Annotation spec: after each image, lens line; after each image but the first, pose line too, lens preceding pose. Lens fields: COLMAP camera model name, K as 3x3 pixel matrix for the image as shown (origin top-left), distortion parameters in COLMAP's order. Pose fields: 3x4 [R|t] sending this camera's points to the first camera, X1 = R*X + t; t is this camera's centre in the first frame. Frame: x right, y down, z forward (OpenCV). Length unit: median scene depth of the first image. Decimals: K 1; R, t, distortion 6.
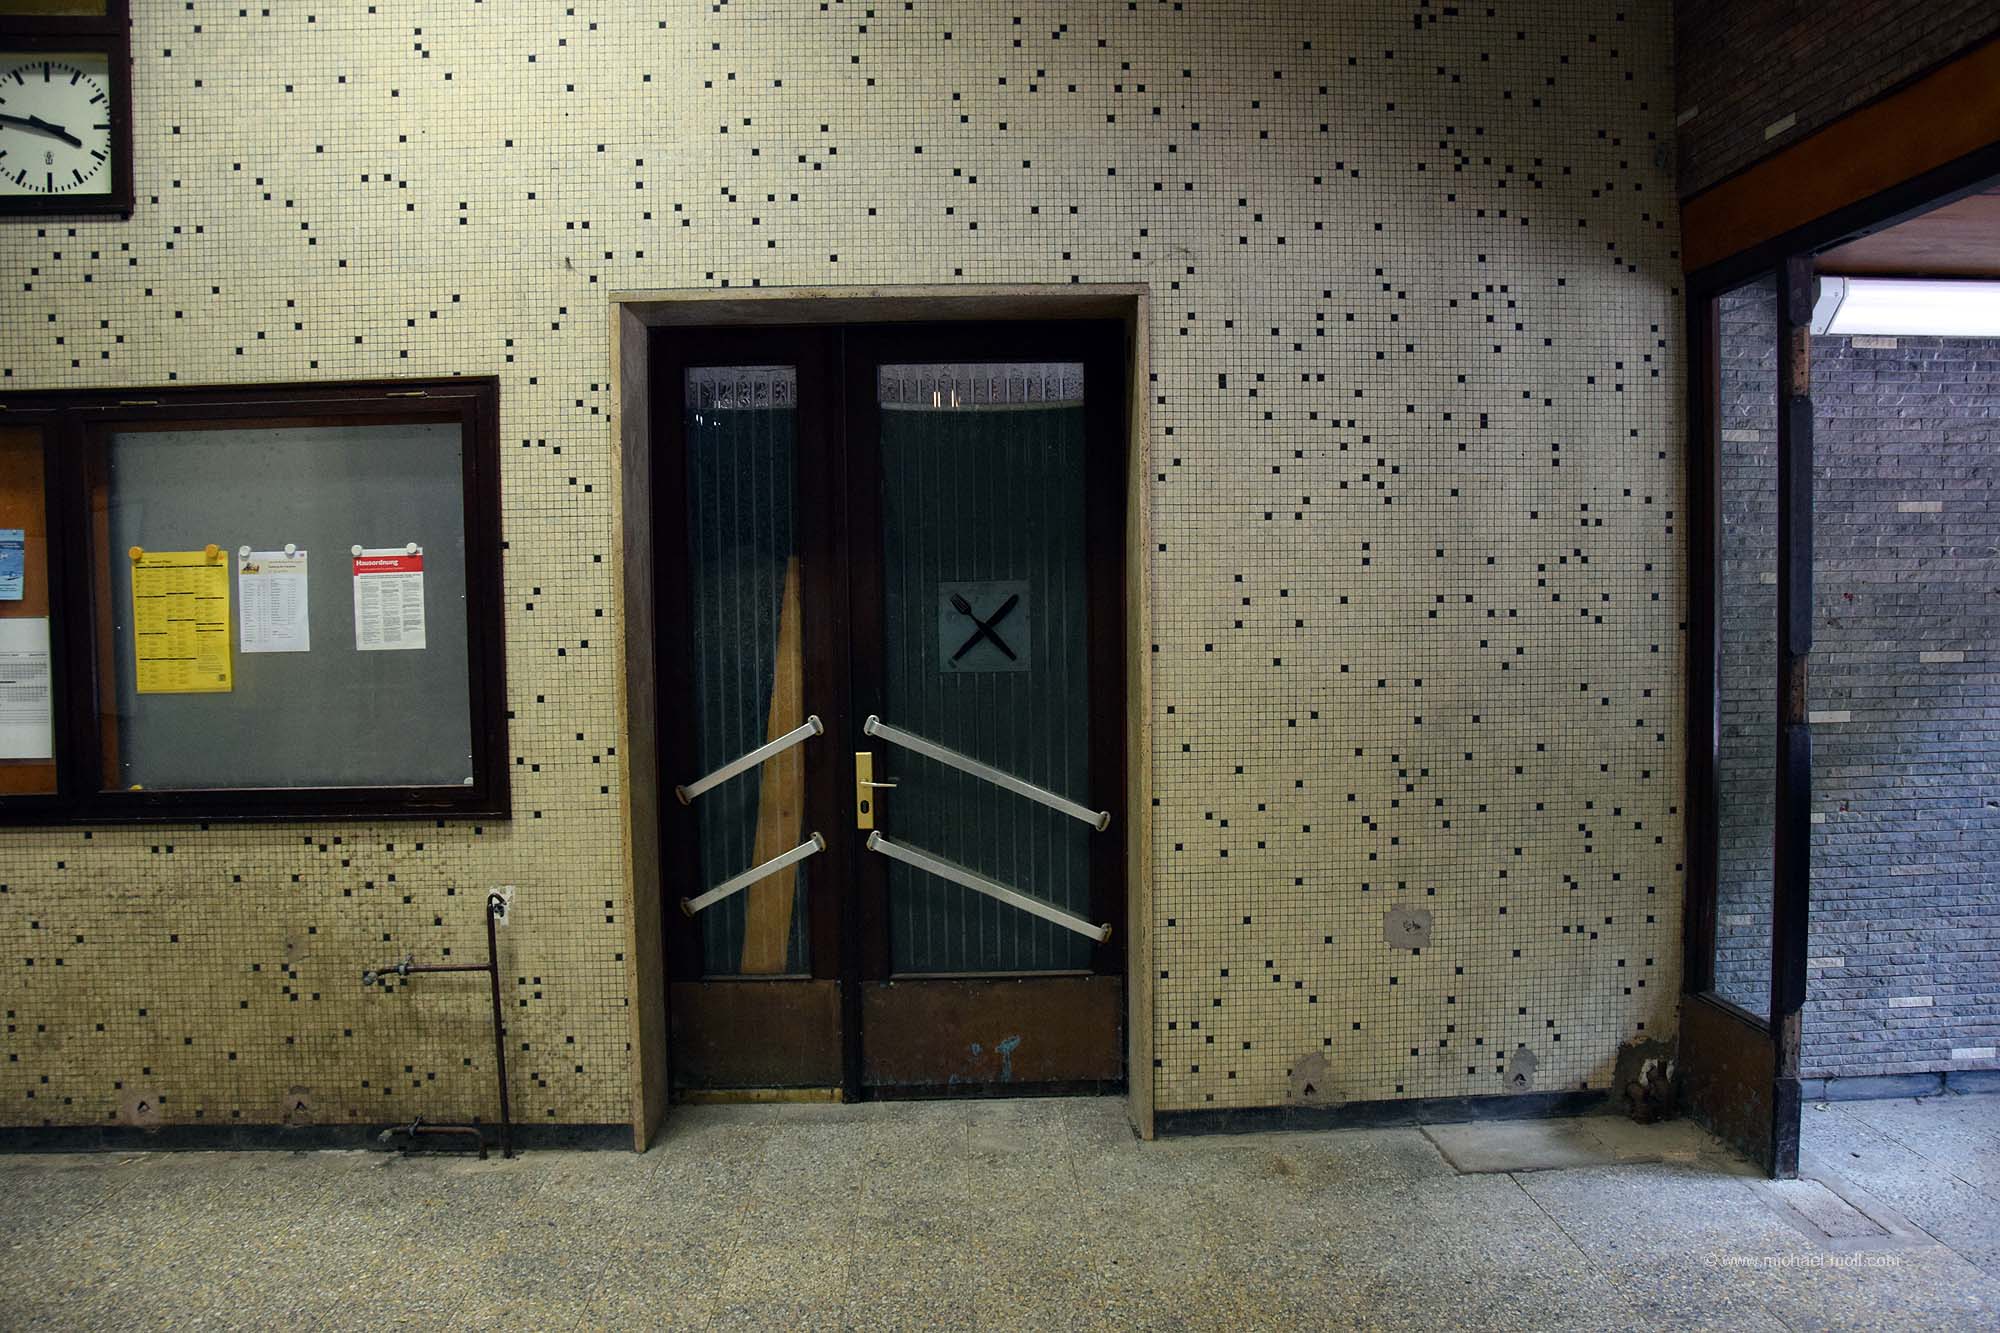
lens RADIAL K [[1587.9, 0, 1000.4], [0, 1587.9, 666.2], [0, 0, 1]] dist [-0.152463, 0.109619]
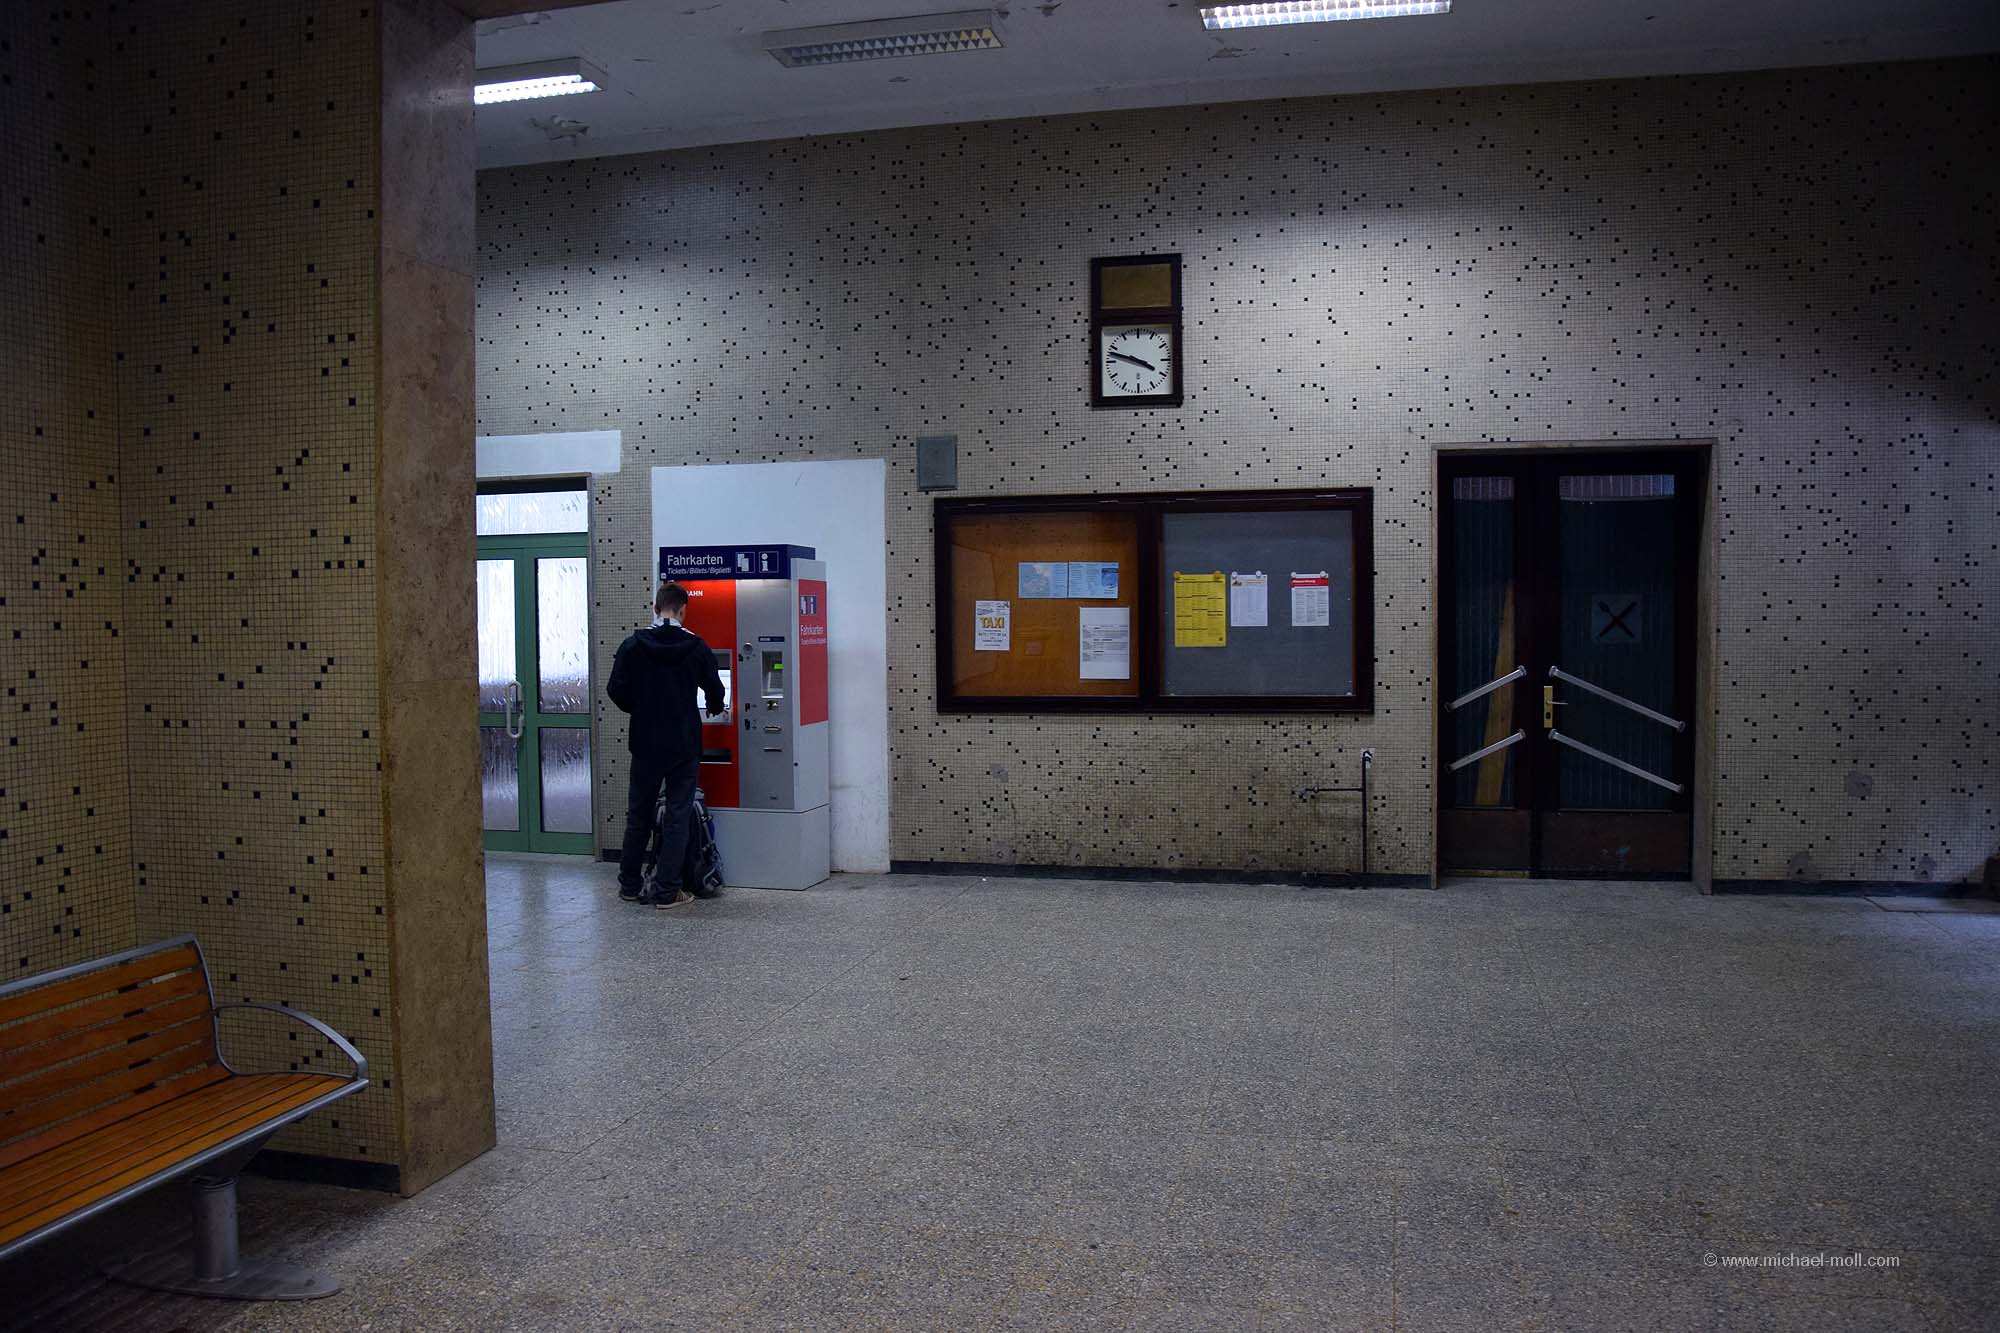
lens RADIAL K [[1587.9, 0, 998.4], [0, 1587.9, 670.9], [0, 0, 1]] dist [-0.152463, 0.109619]
pose [[0.963297, 0.017144, -0.267889, -0.236756], [-0.017361, 0.999848, 0.001559, 0.049204], [0.267875, 0.003149, 0.963448, -1.010262]]
